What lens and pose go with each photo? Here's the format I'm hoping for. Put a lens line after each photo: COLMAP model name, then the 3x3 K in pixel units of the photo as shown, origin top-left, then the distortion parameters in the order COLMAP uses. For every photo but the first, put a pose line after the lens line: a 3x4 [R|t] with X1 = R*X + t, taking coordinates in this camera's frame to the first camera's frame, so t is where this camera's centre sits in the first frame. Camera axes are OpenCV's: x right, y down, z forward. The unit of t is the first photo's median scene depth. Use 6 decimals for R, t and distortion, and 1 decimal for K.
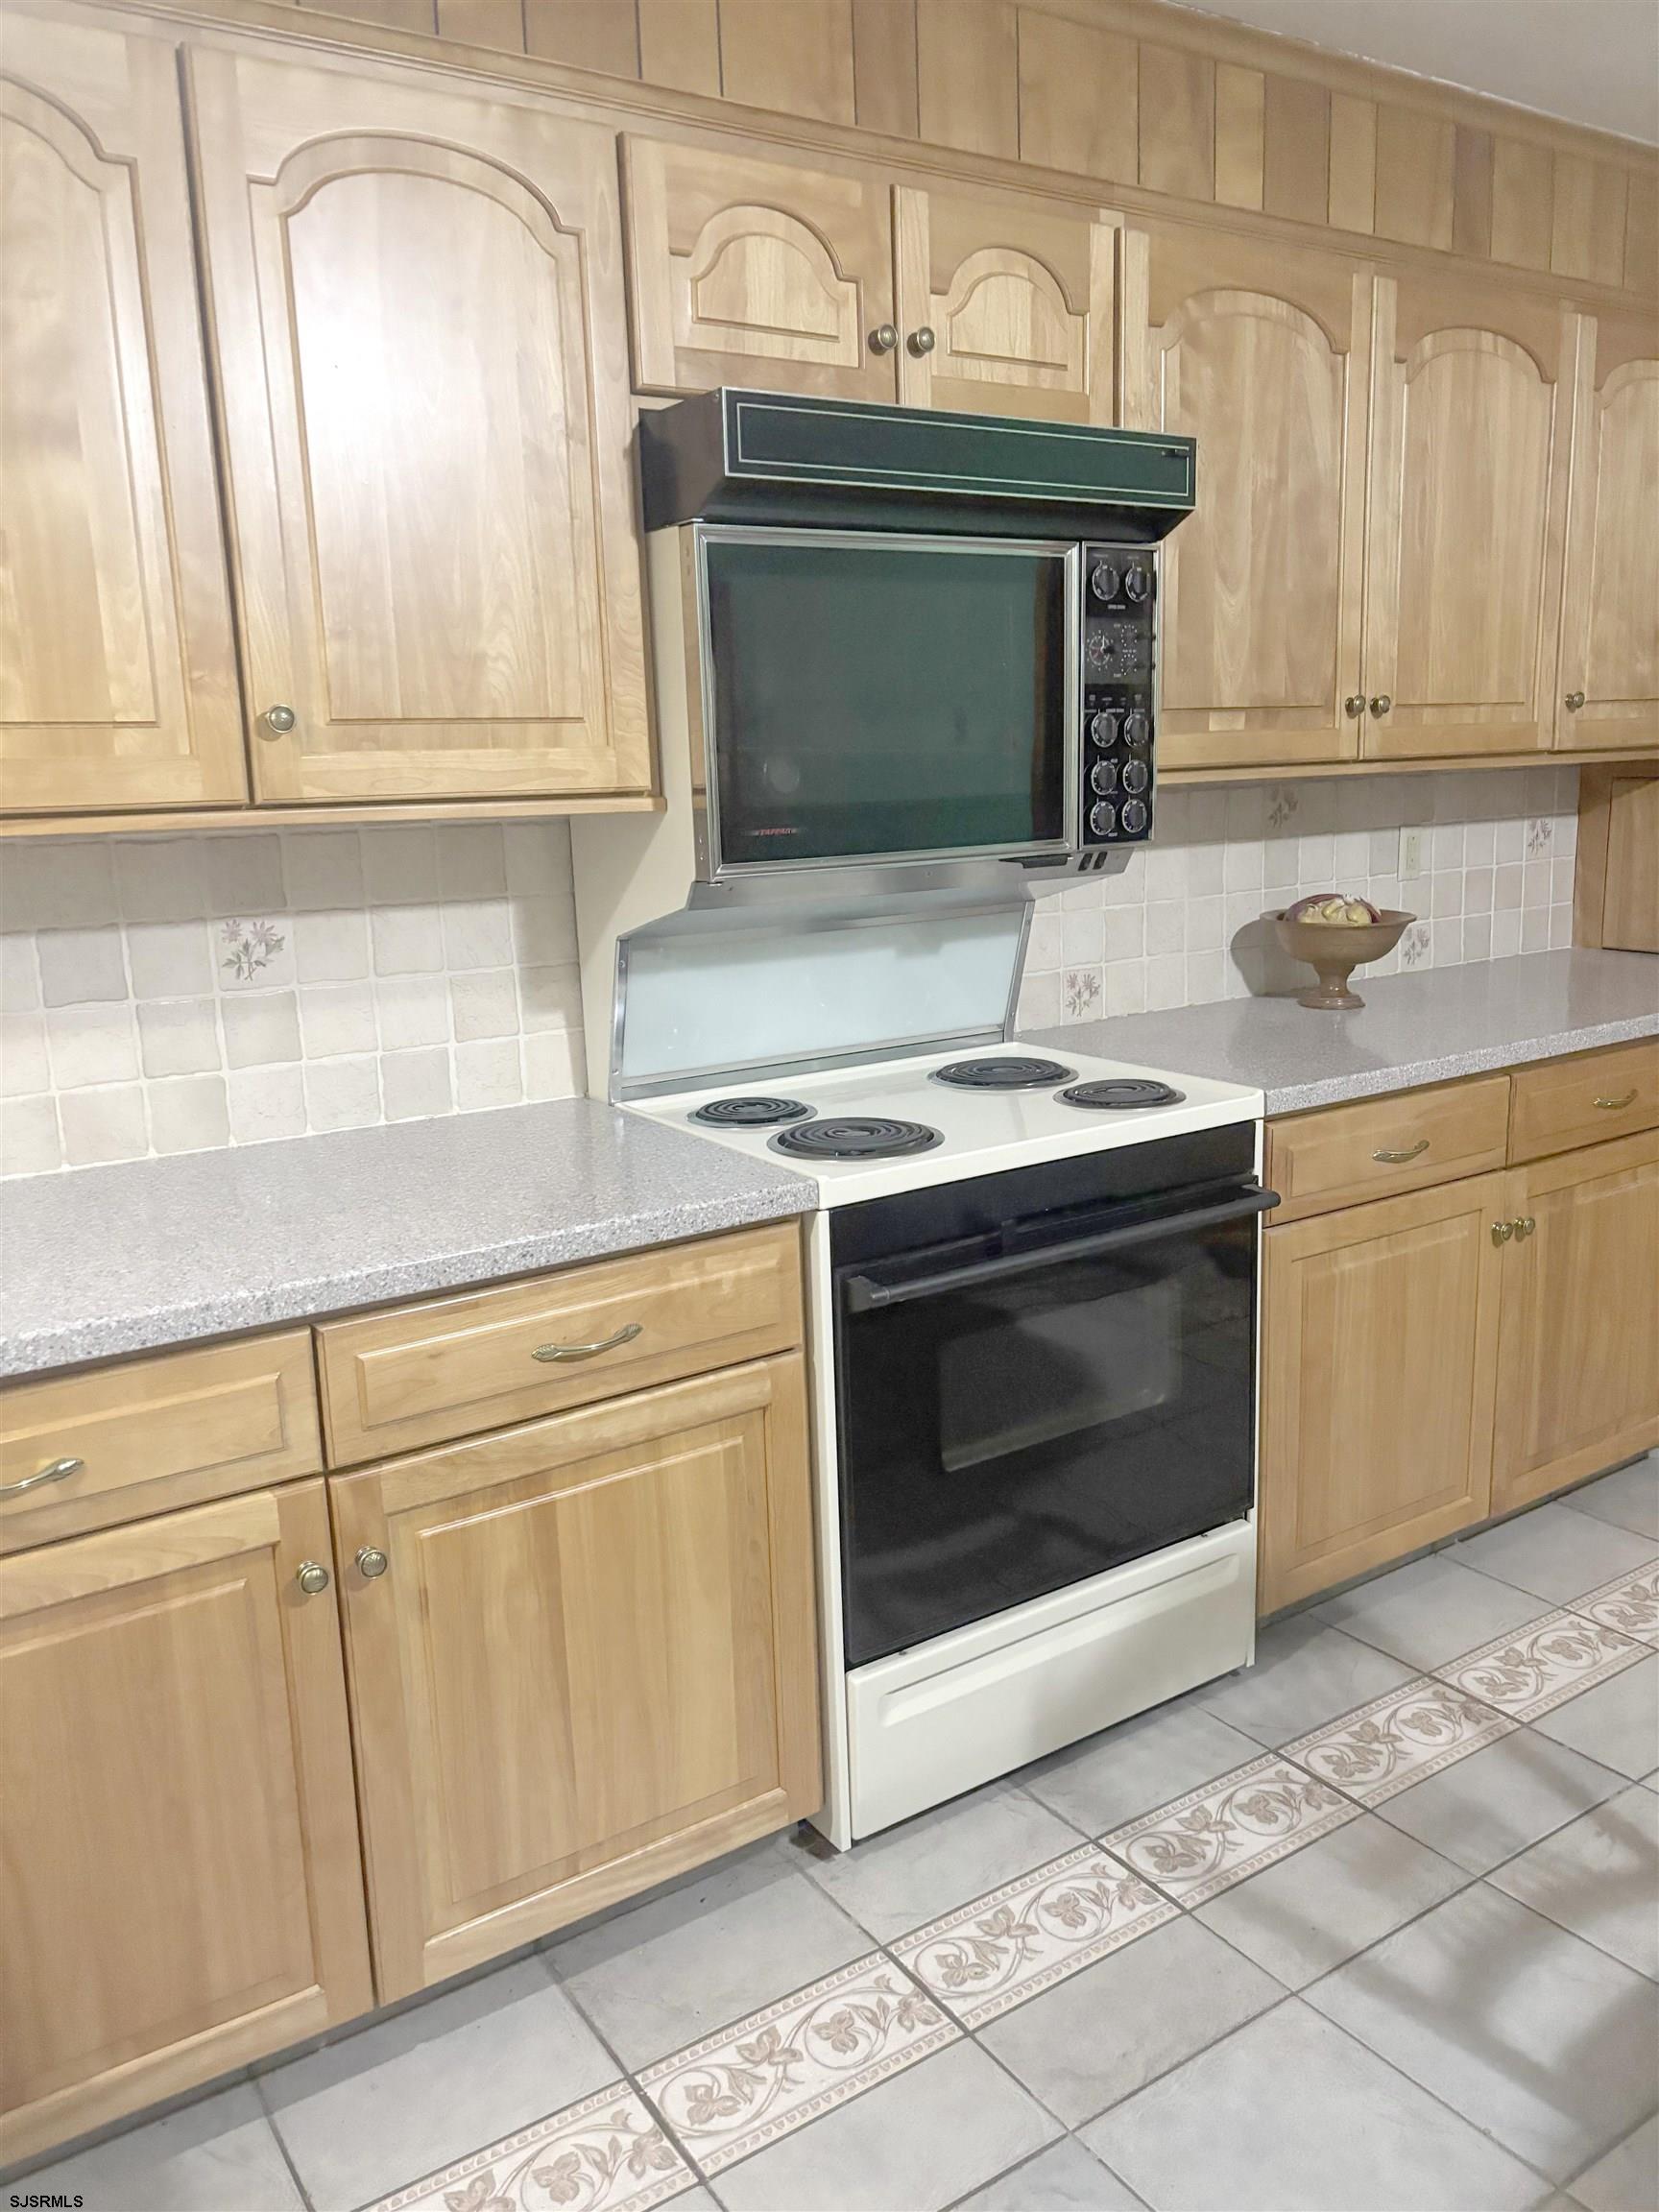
lens RADIAL K [[1690.8, 0, 845.5], [0, 1690.8, 1093.6], [0, 0, 1]] dist [0.042234, -0.020828]
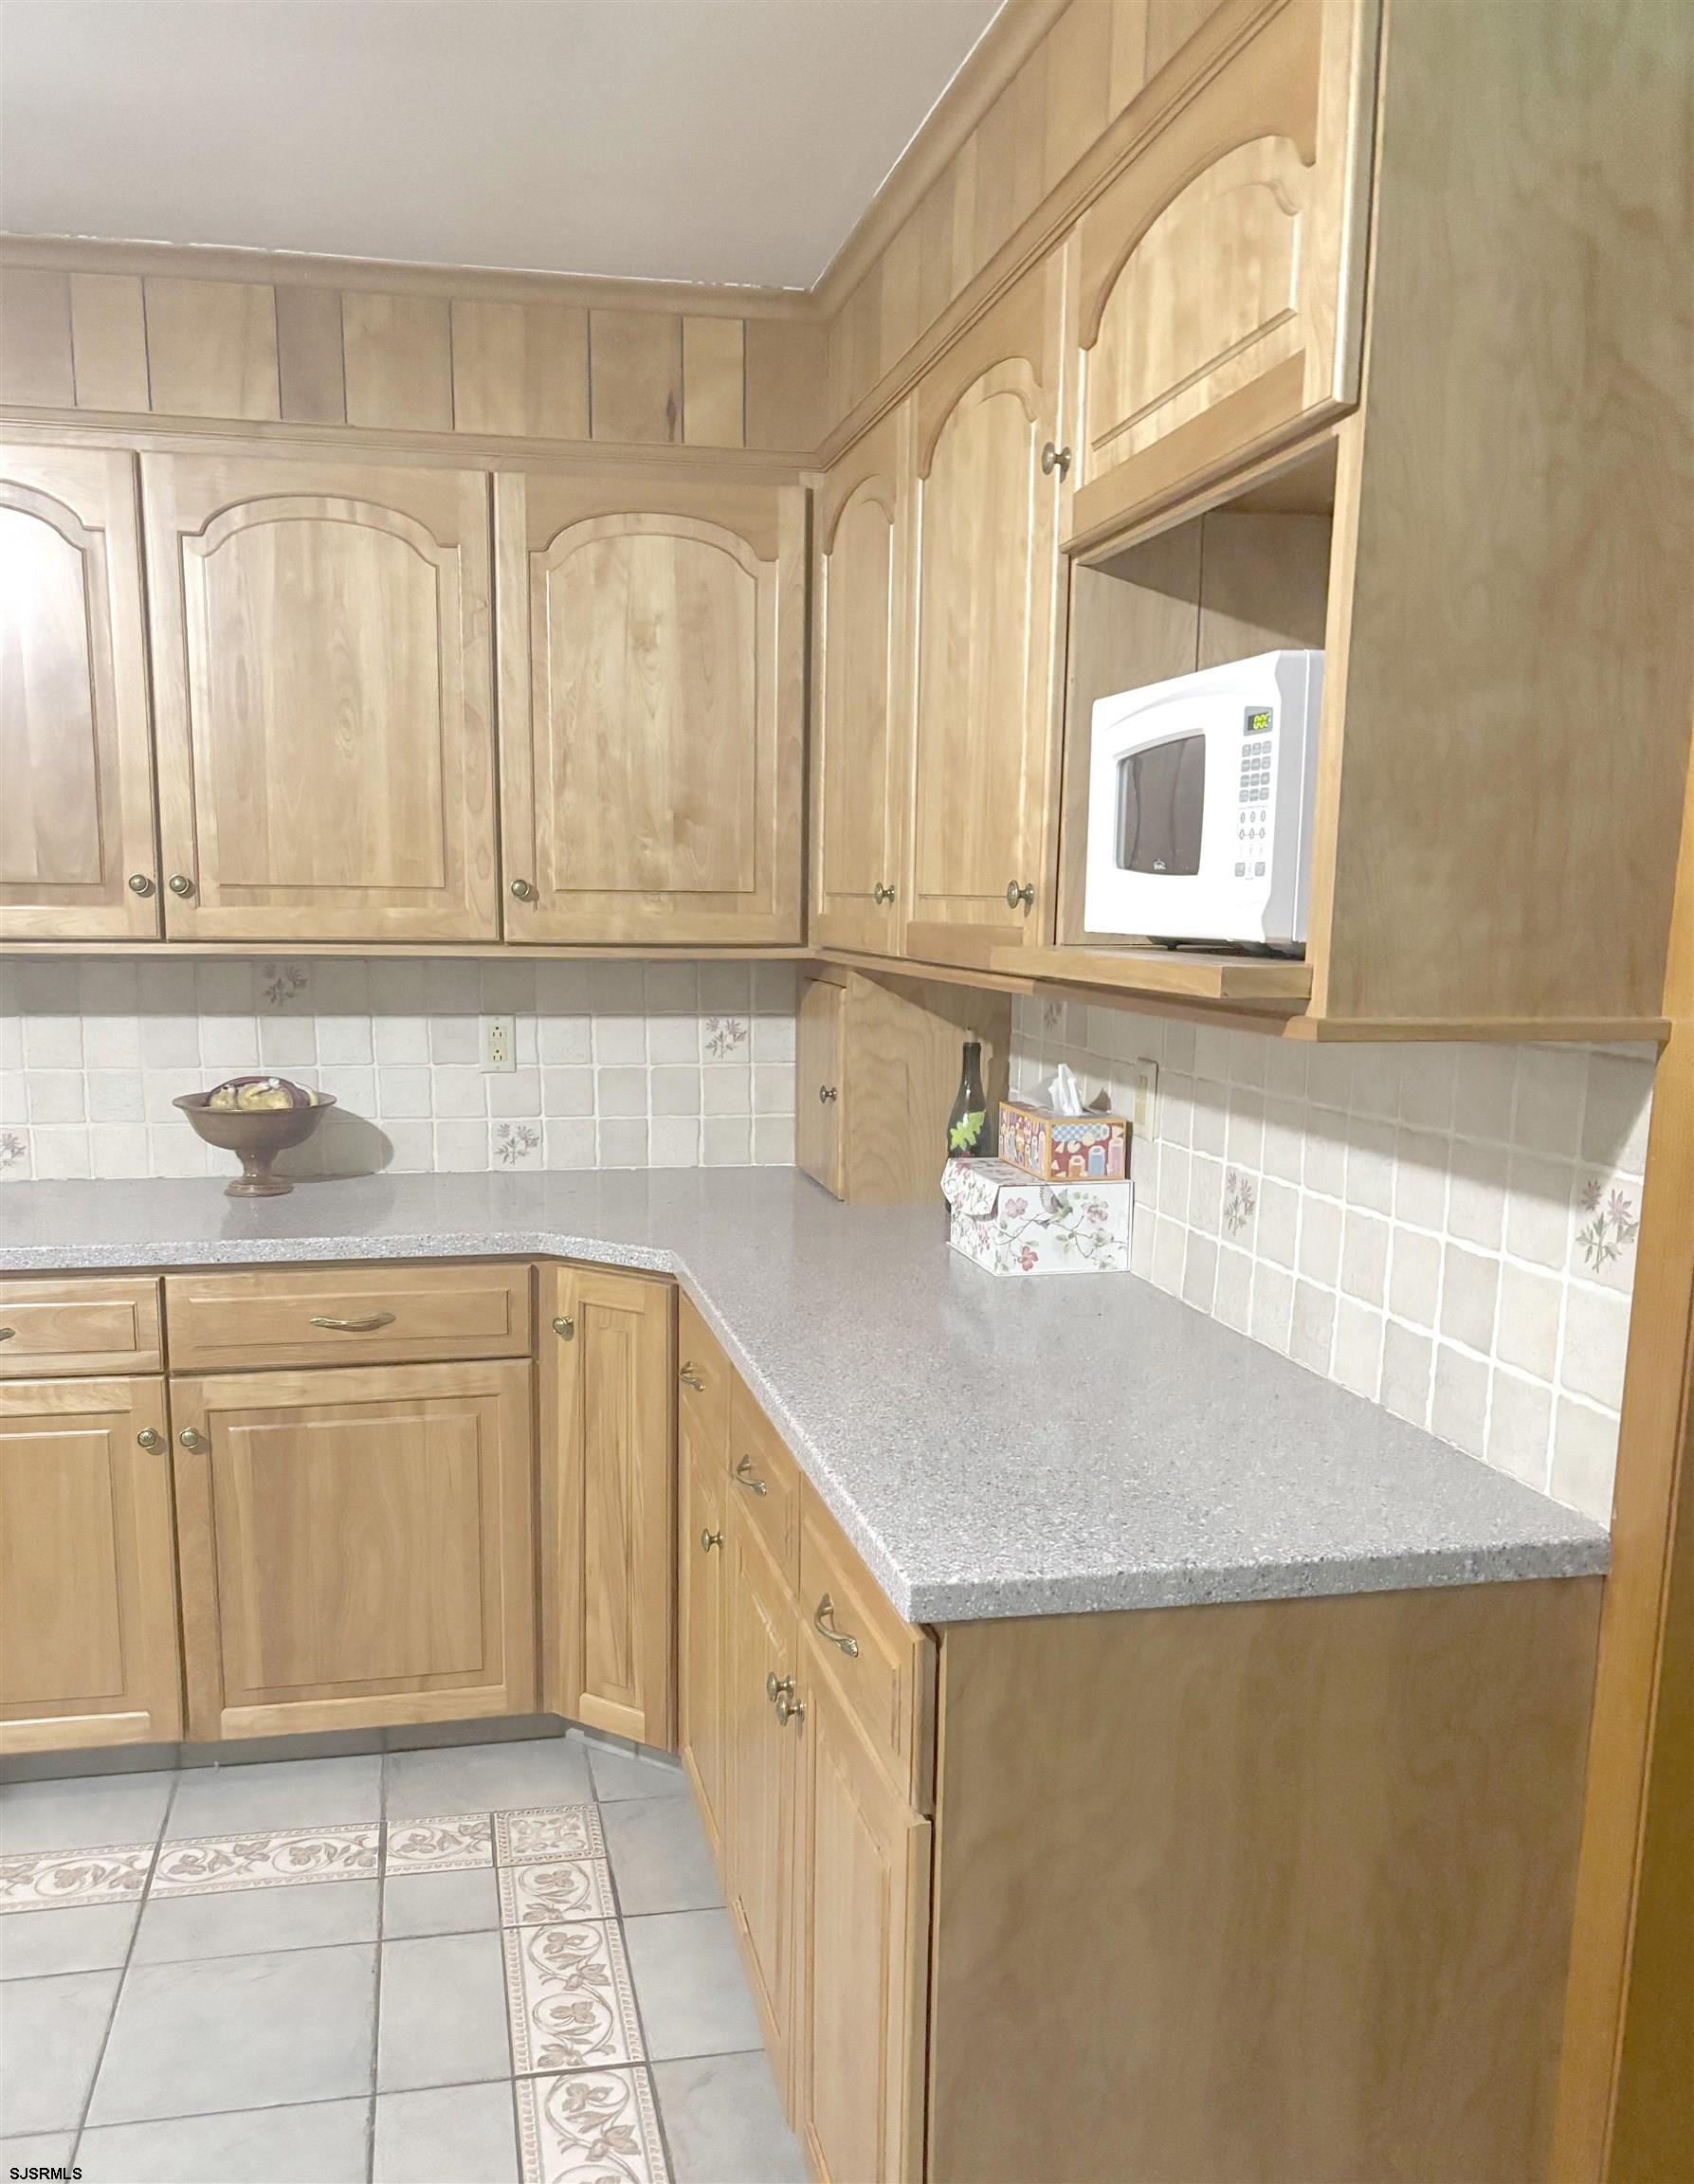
lens RADIAL K [[1879.7, 0, 776.4], [0, 1879.7, 1209.6], [0, 0, 1]] dist [0.062019, -0.003341]
pose [[0.910675, 0.107625, -0.398857, 1.244476], [-0.118145, 0.992995, -0.001806, -0.095318], [0.395869, 0.048768, 0.917011, 0.177002]]
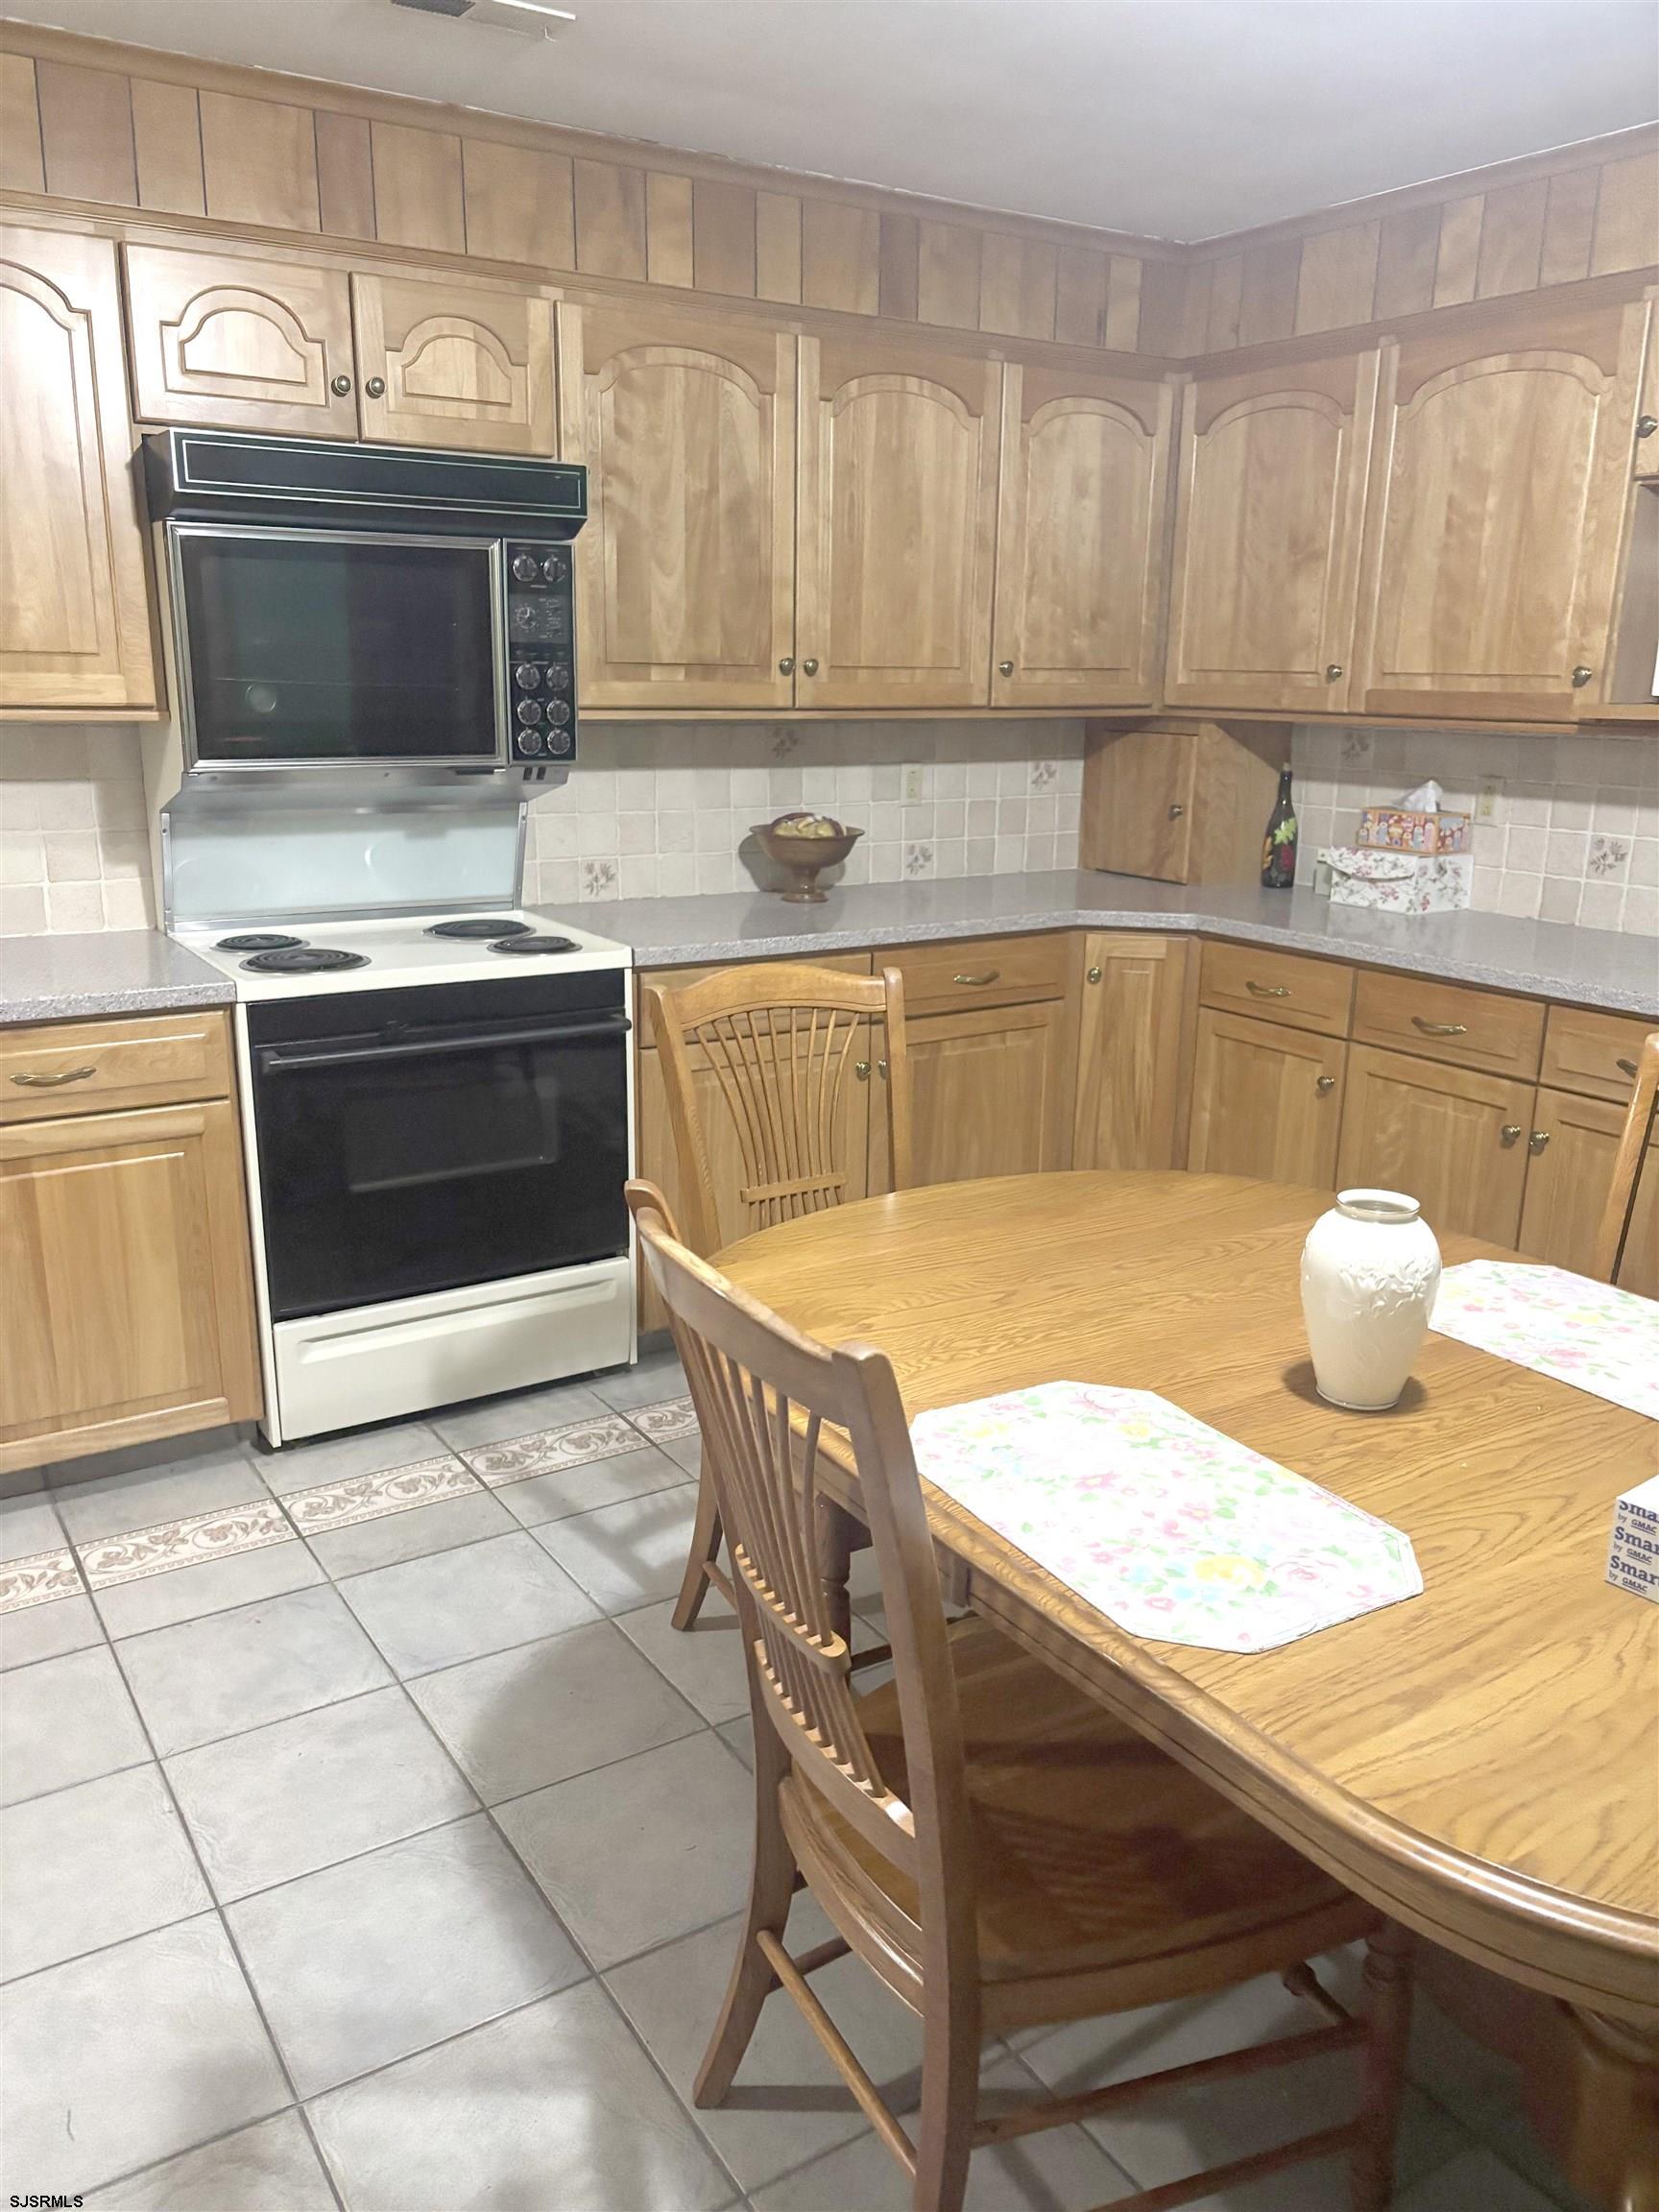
lens RADIAL K [[1690.8, 0, 811.2], [0, 1690.8, 1123.0], [0, 0, 1]] dist [0.042234, -0.020828]
pose [[0.998382, 0.051345, -0.024439, 0.422051], [-0.049645, 0.996604, 0.065702, 0.042042], [0.027729, -0.064383, 0.997540, -0.377023]]
